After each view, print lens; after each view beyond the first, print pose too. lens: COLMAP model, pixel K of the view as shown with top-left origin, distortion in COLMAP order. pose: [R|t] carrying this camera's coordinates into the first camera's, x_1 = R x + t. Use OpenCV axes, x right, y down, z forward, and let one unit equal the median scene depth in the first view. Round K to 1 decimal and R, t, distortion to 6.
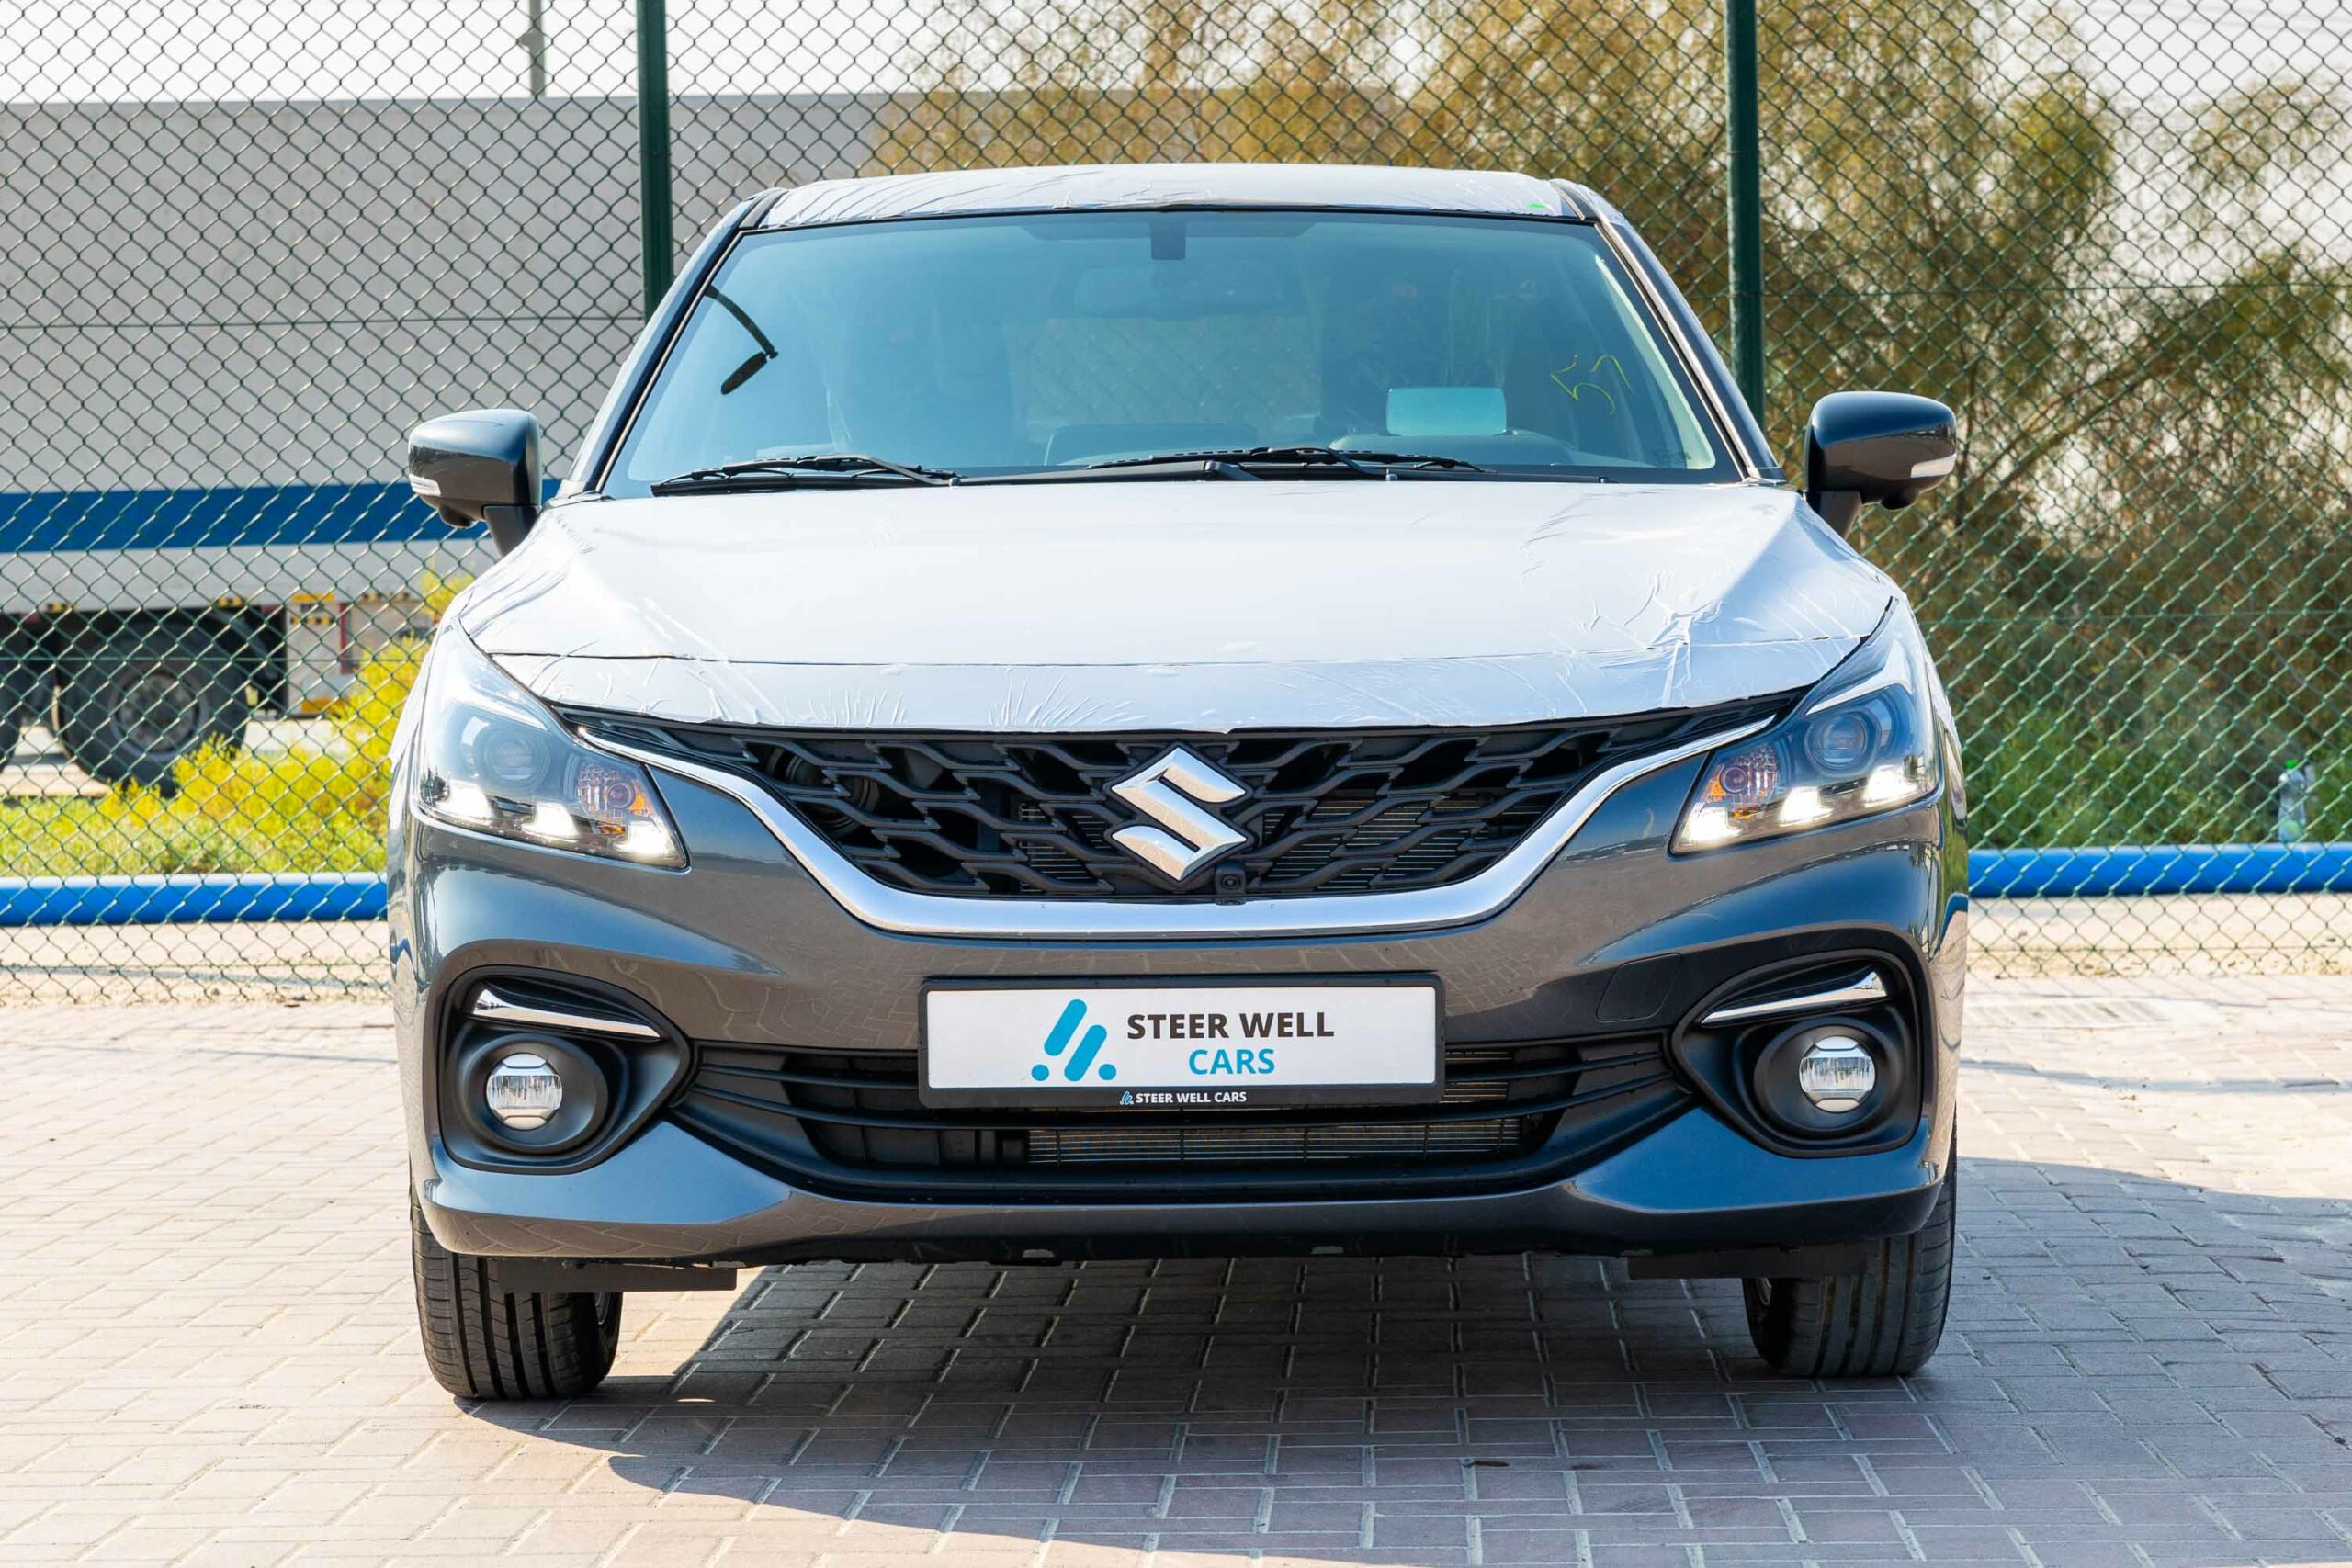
lens RADIAL K [[4933.6, 0, 1176.7], [0, 4933.6, 817.2], [0, 0, 1]] dist [0.191483, -0.263034]
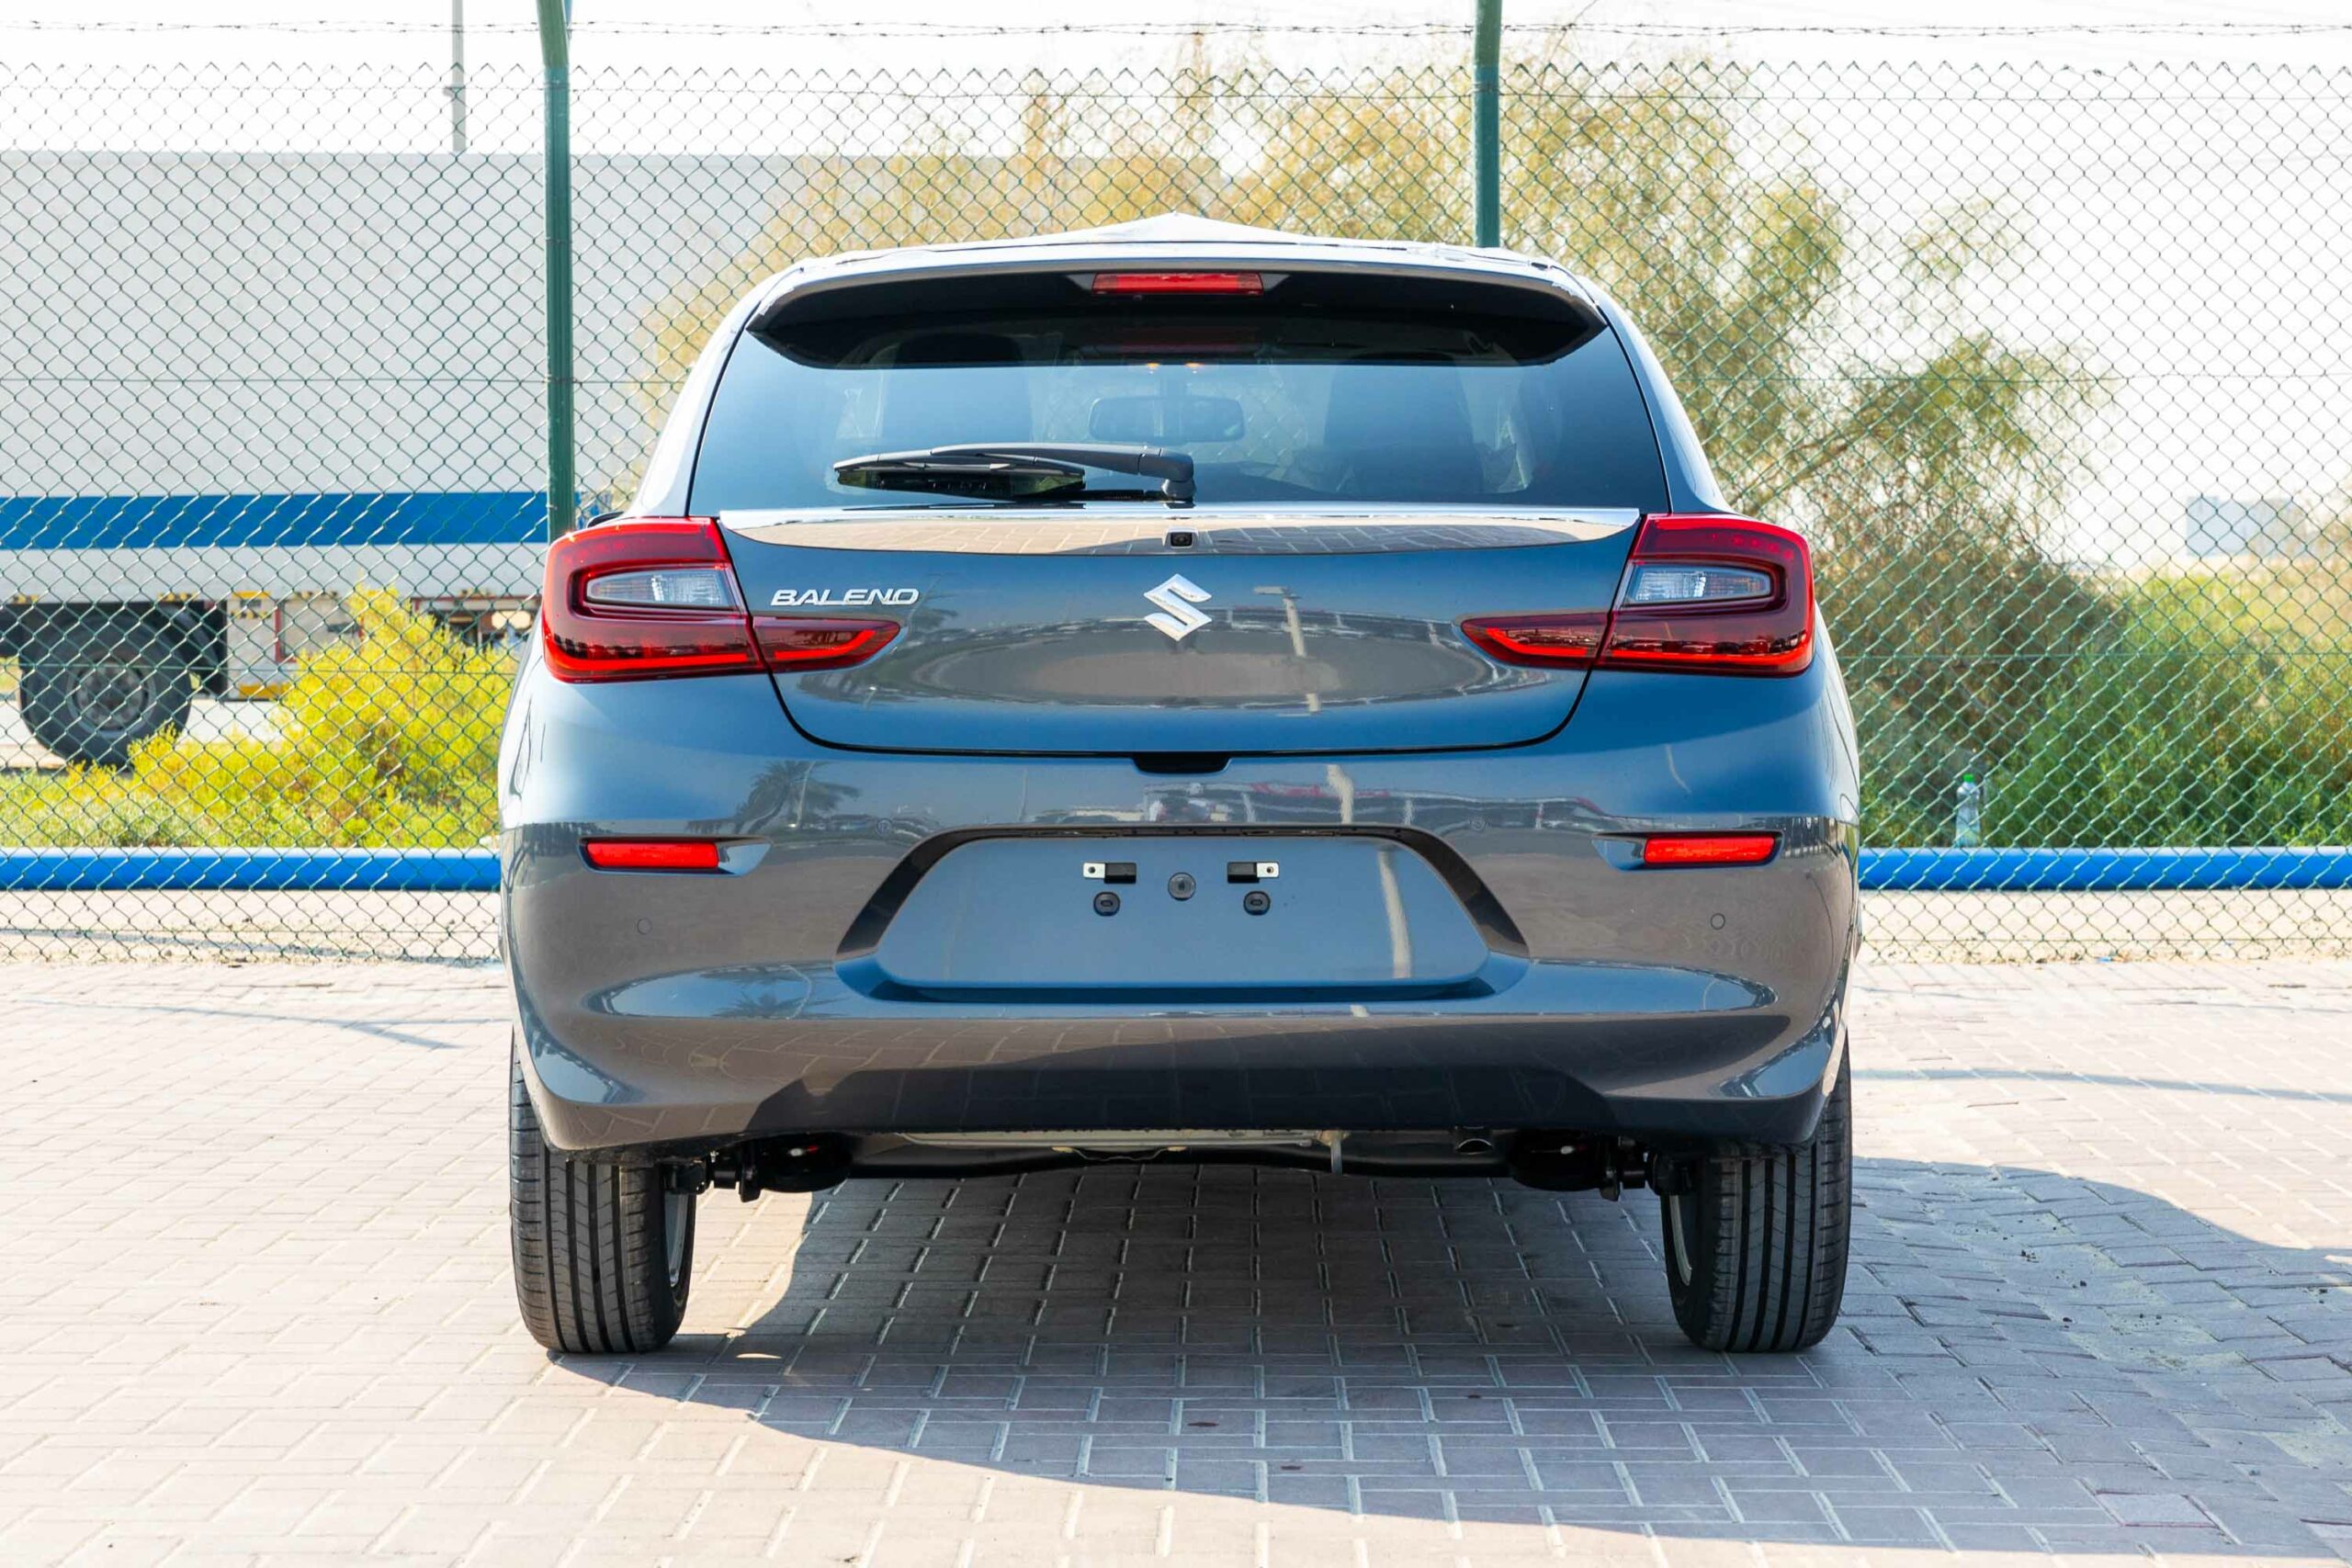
lens RADIAL K [[4933.6, 0, 1176.7], [0, 4933.6, 817.2], [0, 0, 1]] dist [0.191483, -0.263034]
pose [[0.999721, 0.015899, 0.017446, 0.020856], [-0.016118, 0.999793, 0.012439, -0.014631], [-0.017245, -0.012717, 0.999770, -0.162016]]
